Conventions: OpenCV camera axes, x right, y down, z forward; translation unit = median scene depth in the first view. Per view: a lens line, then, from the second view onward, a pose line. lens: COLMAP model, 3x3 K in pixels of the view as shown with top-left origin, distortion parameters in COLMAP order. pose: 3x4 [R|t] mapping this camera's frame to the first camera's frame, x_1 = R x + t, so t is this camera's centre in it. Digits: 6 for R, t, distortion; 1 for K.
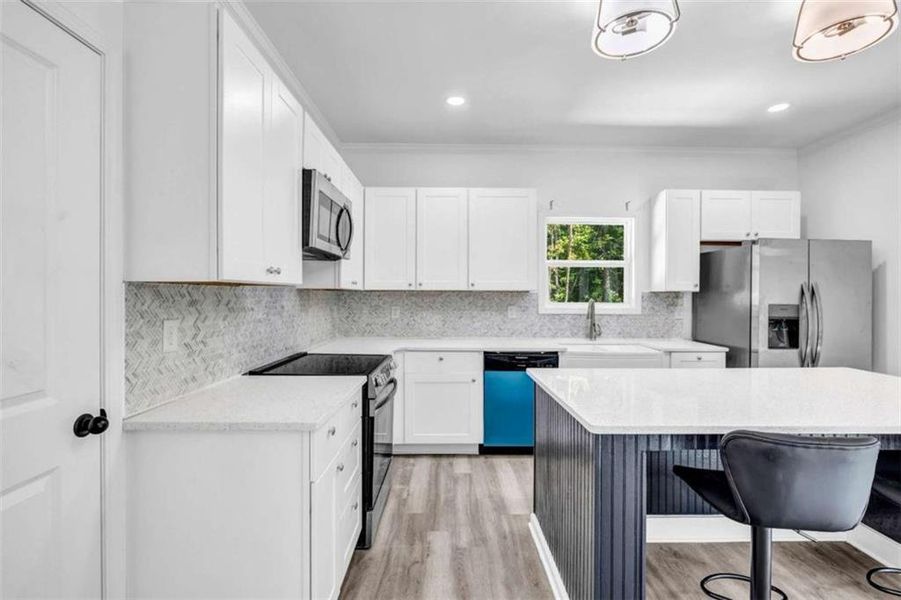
lens RADIAL K [[416.1, 0, 451.3], [0, 416.1, 300.2], [0, 0, 1]] dist [0.002679, -0.000359]
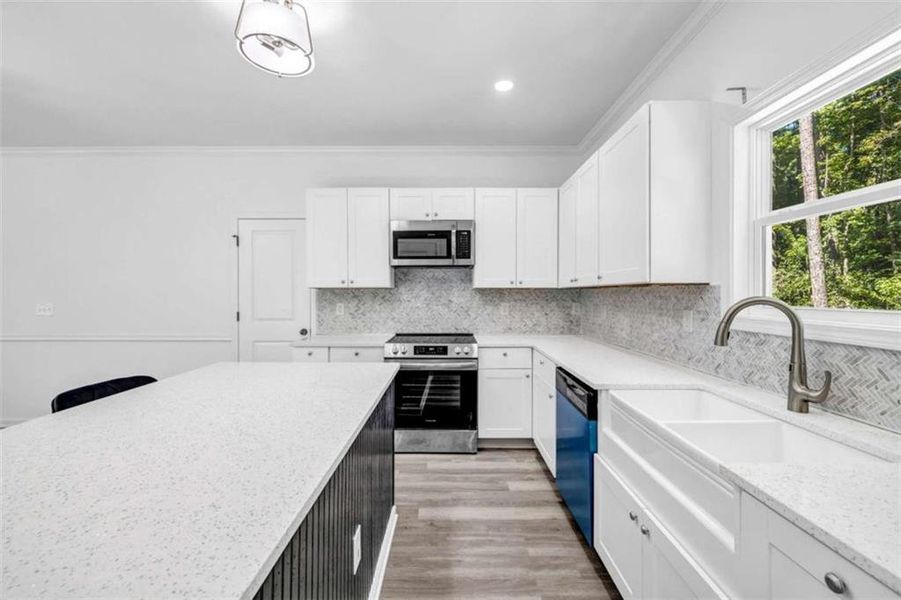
lens RADIAL K [[375.8, 0, 455.6], [0, 375.8, 298.7], [0, 0, 1]] dist [0.002516, 0.000504]
pose [[0.003822, 0.005771, -0.999976, 0.806064], [-0.013179, 0.999897, 0.005720, -0.000169], [0.999906, 0.013157, 0.003898, 0.827065]]
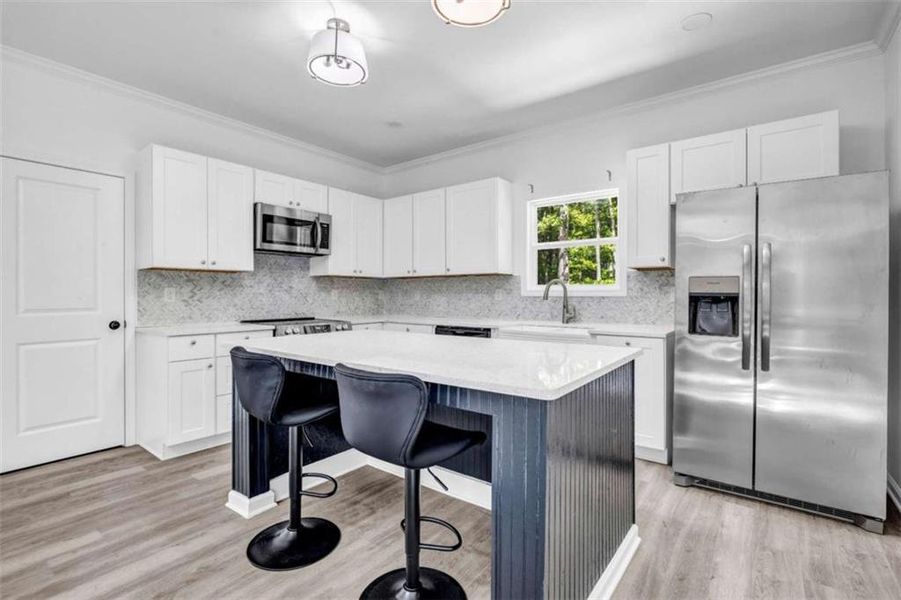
lens RADIAL K [[416.1, 0, 452.4], [0, 416.1, 295.0], [0, 0, 1]] dist [0.002679, -0.000359]
pose [[0.783984, -0.005839, -0.620753, 0.874693], [-0.002611, 0.999916, -0.012703, 0.053089], [0.620775, 0.011580, 0.783903, 0.106039]]
